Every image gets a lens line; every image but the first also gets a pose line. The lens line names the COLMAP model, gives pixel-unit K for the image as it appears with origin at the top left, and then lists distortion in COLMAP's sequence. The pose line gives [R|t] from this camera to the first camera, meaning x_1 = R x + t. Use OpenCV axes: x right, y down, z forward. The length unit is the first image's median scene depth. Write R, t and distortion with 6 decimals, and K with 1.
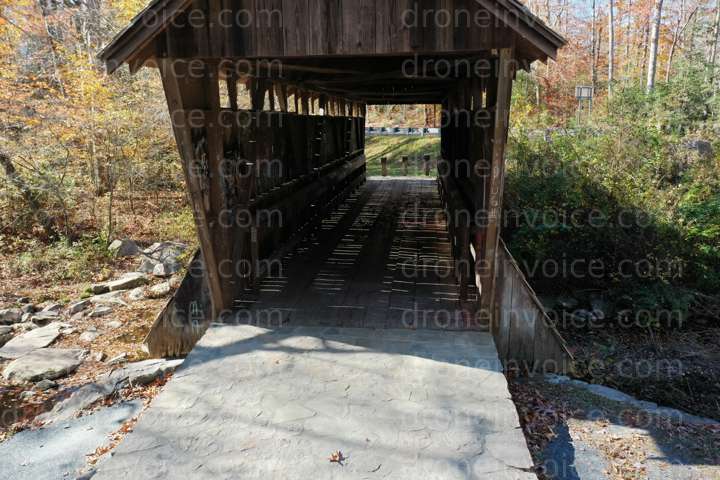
lens RADIAL K [[565.2, 0, 360.0], [0, 565.2, 240.0], [0, 0, 1]] dist [0.003909, -0.005996]
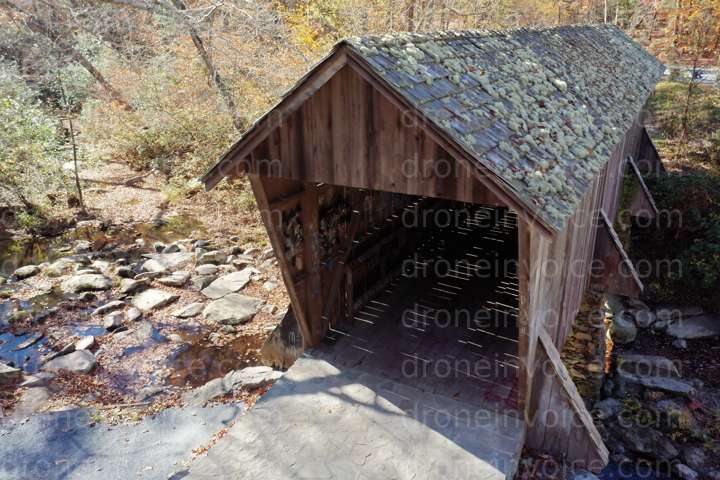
lens RADIAL K [[565.2, 0, 360.0], [0, 565.2, 240.0], [0, 0, 1]] dist [0.003909, -0.005996]
pose [[0.922093, 0.132634, -0.363528, 0.164441], [-0.073153, 0.982234, 0.172818, -0.193803], [0.379991, -0.132761, 0.915413, -0.032394]]
